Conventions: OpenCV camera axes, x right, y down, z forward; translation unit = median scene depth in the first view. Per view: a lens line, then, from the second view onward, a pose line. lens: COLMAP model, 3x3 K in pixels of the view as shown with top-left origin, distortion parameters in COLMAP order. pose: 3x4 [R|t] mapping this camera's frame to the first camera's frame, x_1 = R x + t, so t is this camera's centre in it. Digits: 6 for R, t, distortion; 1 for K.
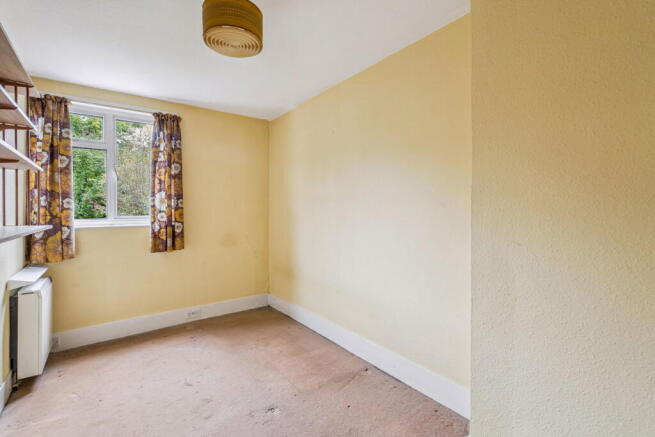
lens RADIAL K [[307.0, 0, 327.3], [0, 307.0, 215.9], [0, 0, 1]] dist [-0.001061, 0.001514]
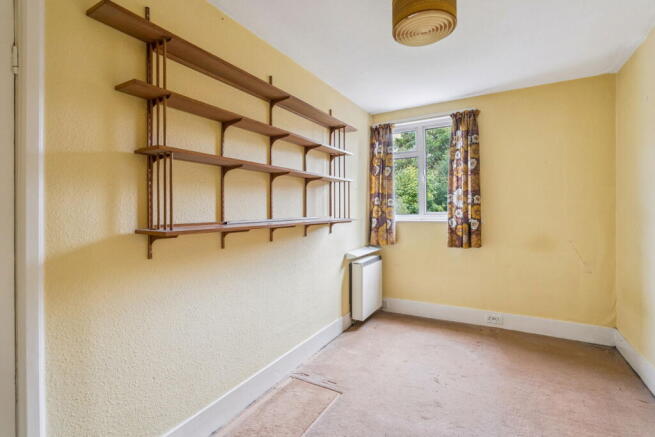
lens RADIAL K [[307.0, 0, 326.9], [0, 307.0, 212.2], [0, 0, 1]] dist [-0.001061, 0.001514]
pose [[0.393723, 0.008916, -0.919186, 0.234223], [-0.009681, 0.999938, 0.005552, -0.002398], [0.919178, 0.006712, 0.393785, 0.196876]]
